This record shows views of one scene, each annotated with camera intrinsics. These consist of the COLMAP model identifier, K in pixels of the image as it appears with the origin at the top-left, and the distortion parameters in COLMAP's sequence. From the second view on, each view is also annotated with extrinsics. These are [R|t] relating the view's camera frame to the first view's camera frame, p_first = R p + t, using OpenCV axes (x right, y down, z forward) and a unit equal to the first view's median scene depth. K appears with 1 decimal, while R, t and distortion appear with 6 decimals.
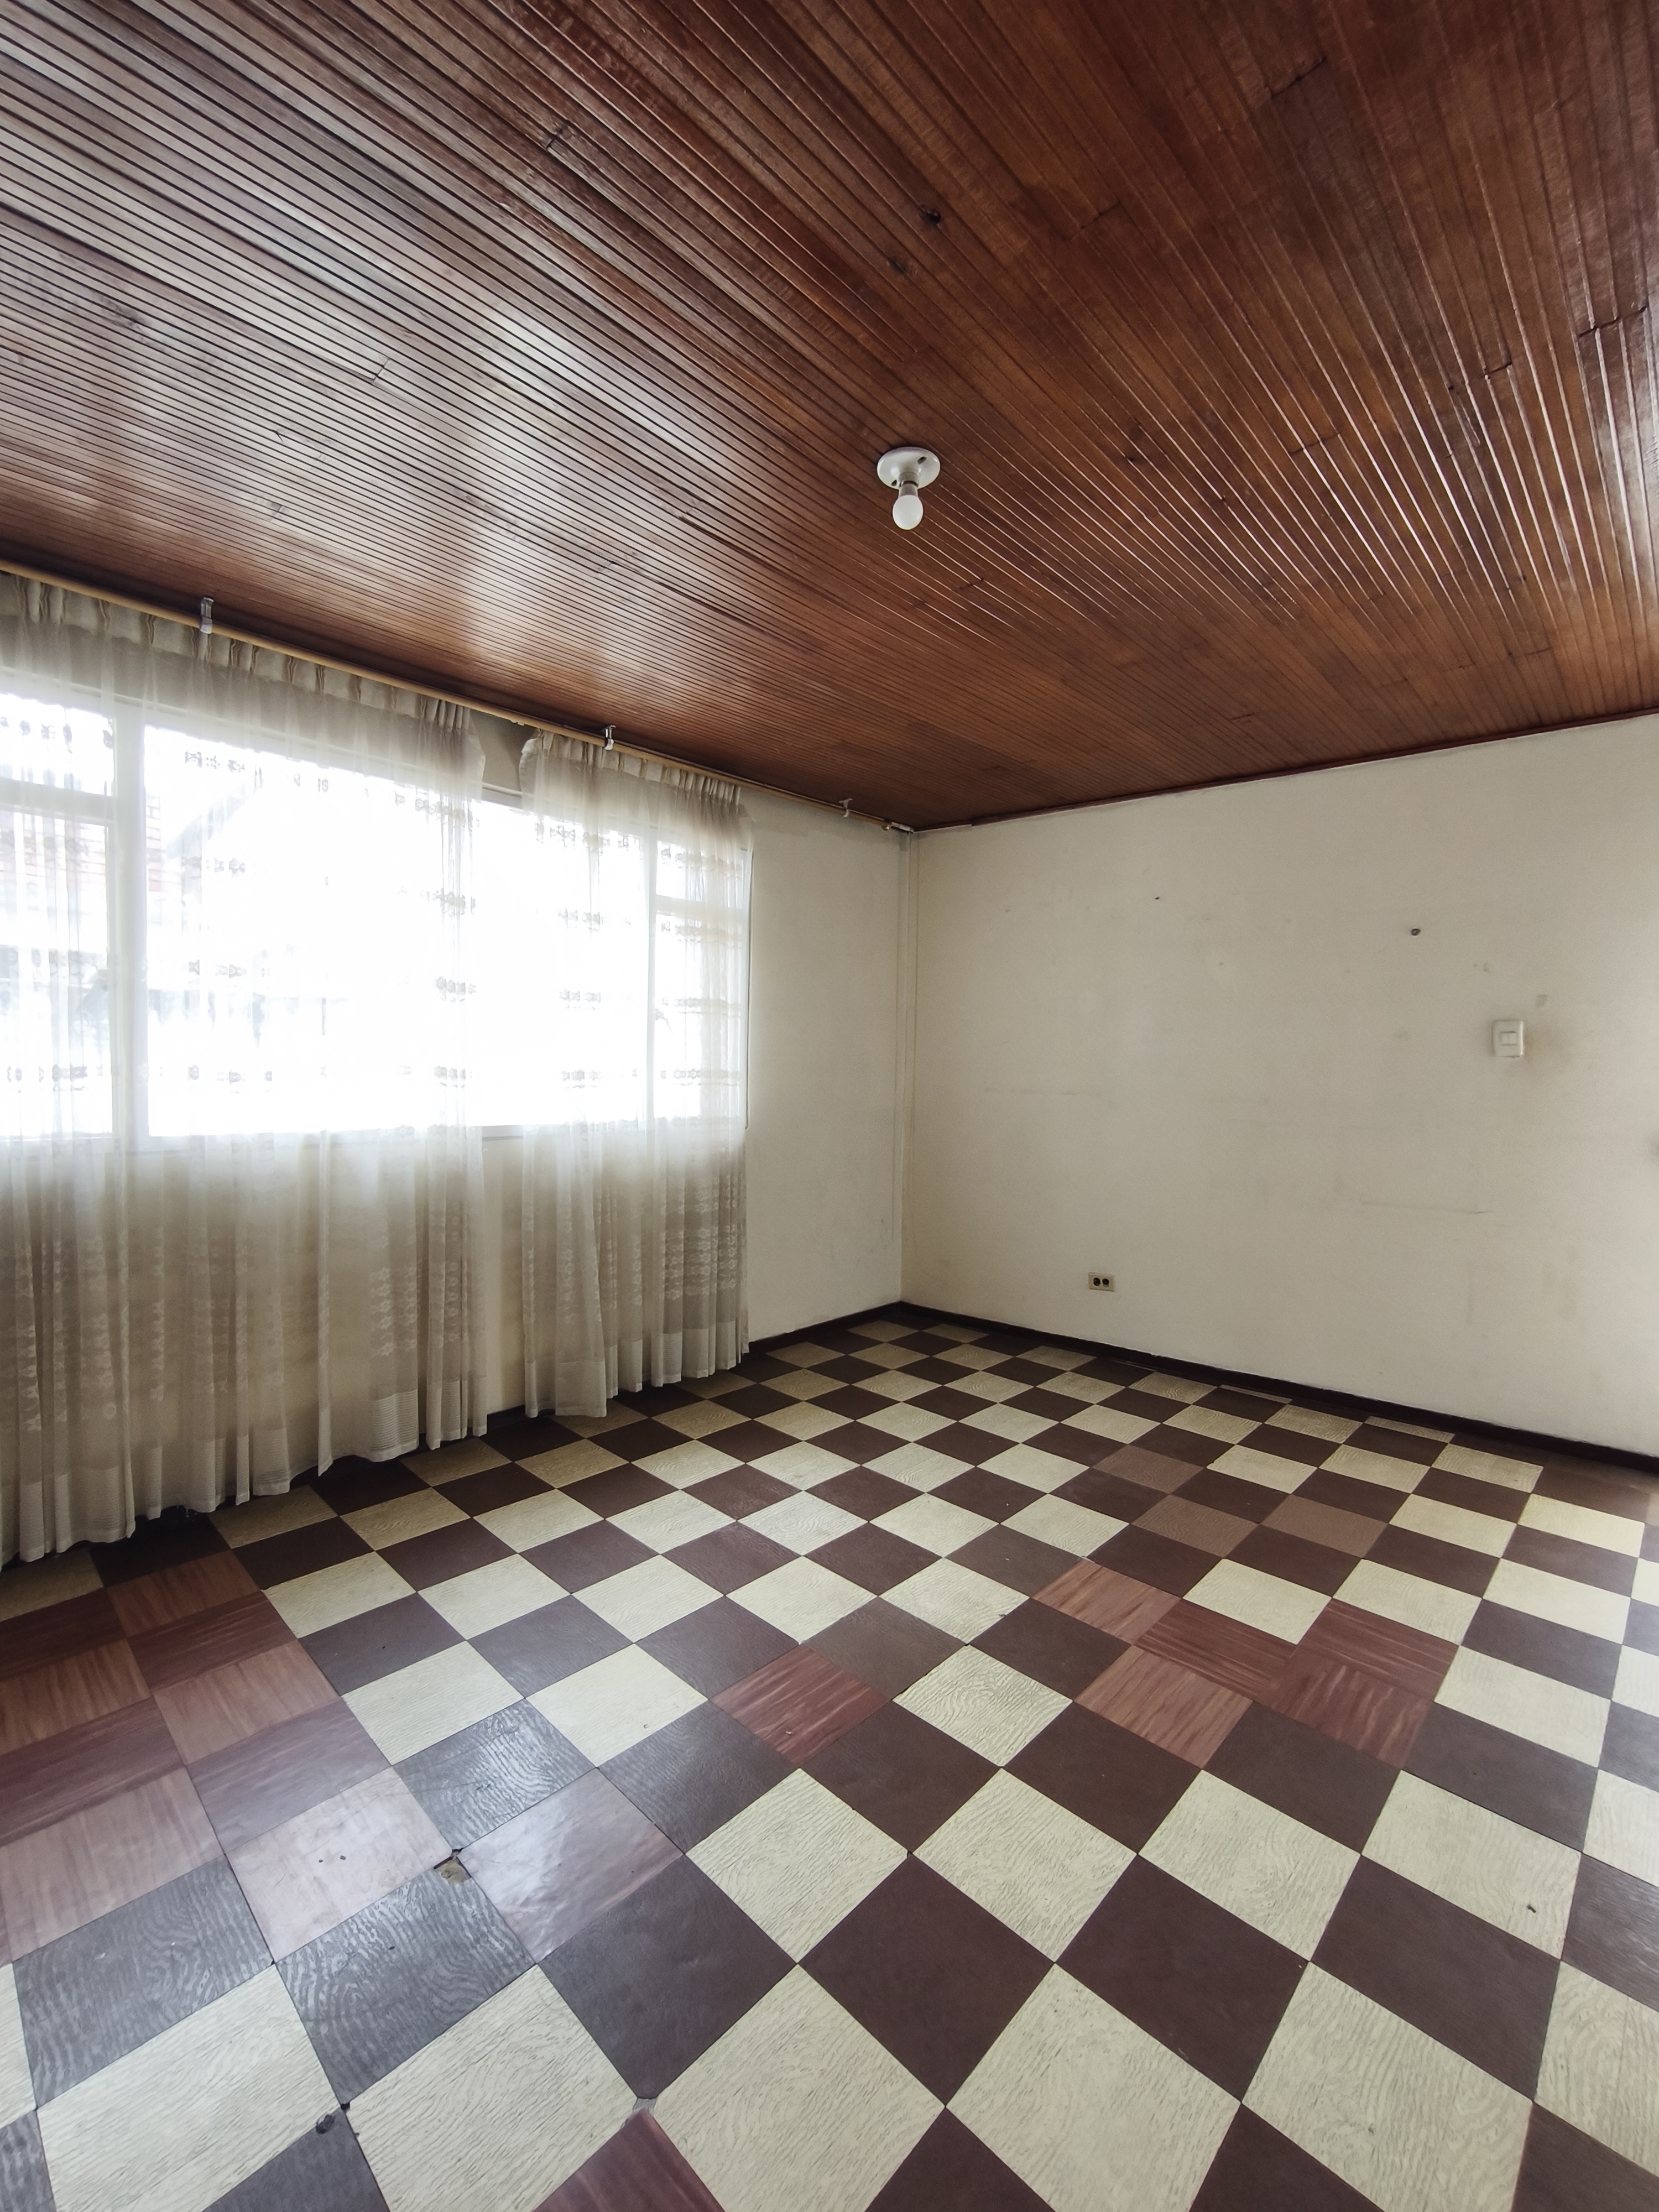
lens RADIAL K [[940.8, 0, 820.1], [0, 940.8, 1102.4], [0, 0, 1]] dist [0.002996, 0.000139]
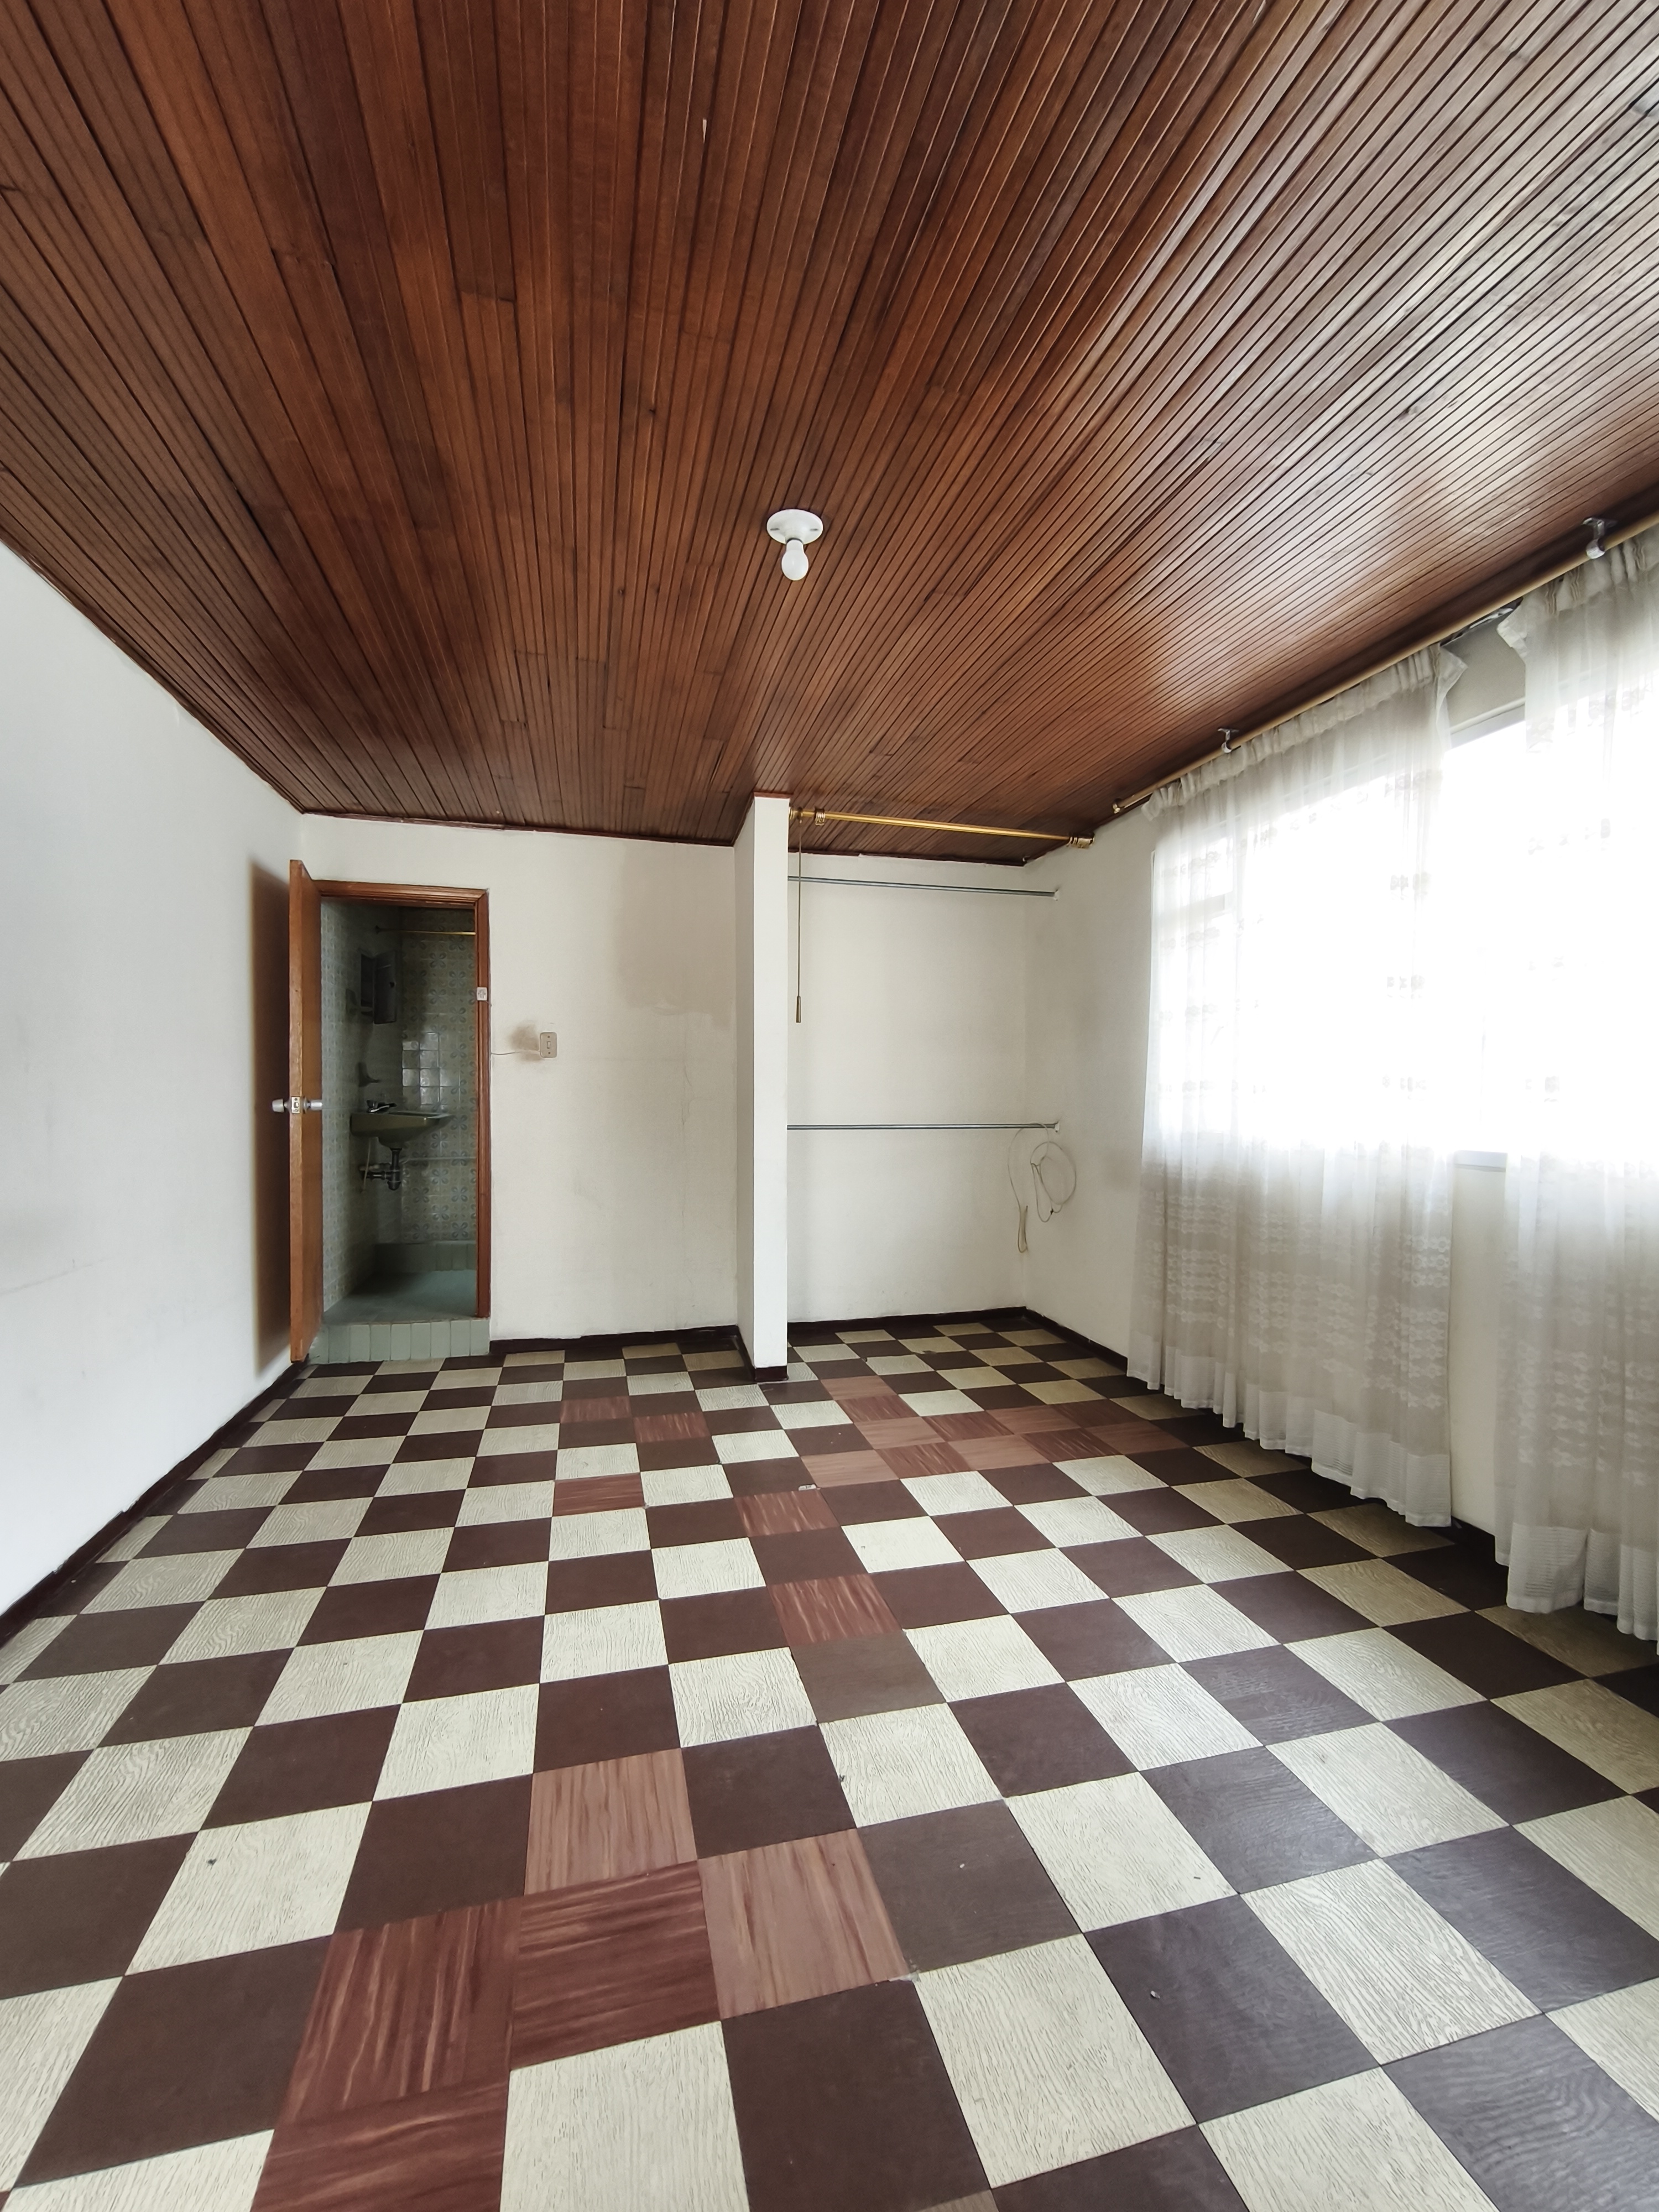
lens RADIAL K [[940.8, 0, 823.4], [0, 940.8, 1110.1], [0, 0, 1]] dist [0.002996, 0.000139]
pose [[-0.518832, -0.004018, -0.854867, 0.818701], [-0.048812, 0.998497, 0.024931, -0.003156], [0.853481, 0.054663, -0.518248, 1.306069]]
